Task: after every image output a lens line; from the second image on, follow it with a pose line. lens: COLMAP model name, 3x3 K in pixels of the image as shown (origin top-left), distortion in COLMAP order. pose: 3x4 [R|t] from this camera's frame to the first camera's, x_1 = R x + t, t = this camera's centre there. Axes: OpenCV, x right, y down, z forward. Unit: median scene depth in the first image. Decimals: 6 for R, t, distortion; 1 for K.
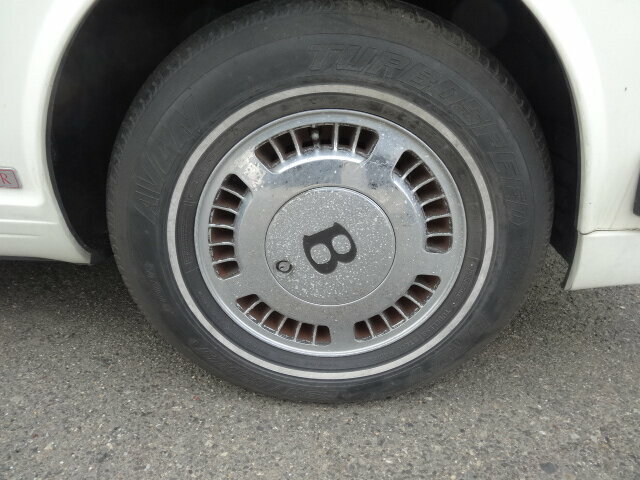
lens RADIAL K [[465.2, 0, 318.9], [0, 465.2, 237.4], [0, 0, 1]] dist [-0.013647, -0.002322]
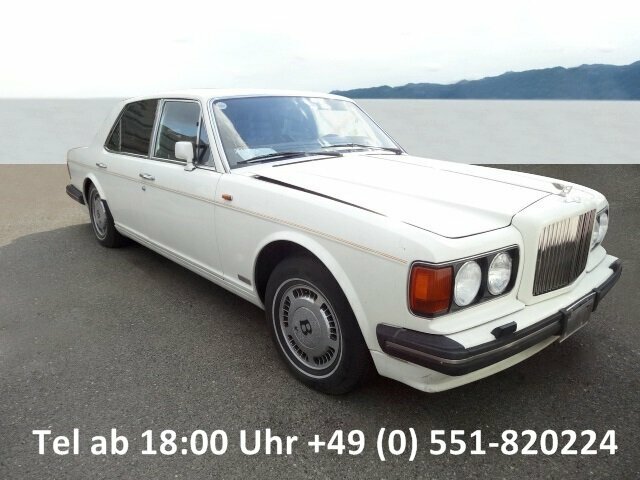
lens RADIAL K [[465.2, 0, 319.7], [0, 465.2, 241.1], [0, 0, 1]] dist [-0.013647, -0.002322]
pose [[0.734141, 0.178915, -0.655001, 2.017112], [-0.291515, 0.954282, -0.066073, -0.345969], [0.613234, 0.239449, 0.752734, -1.418223]]
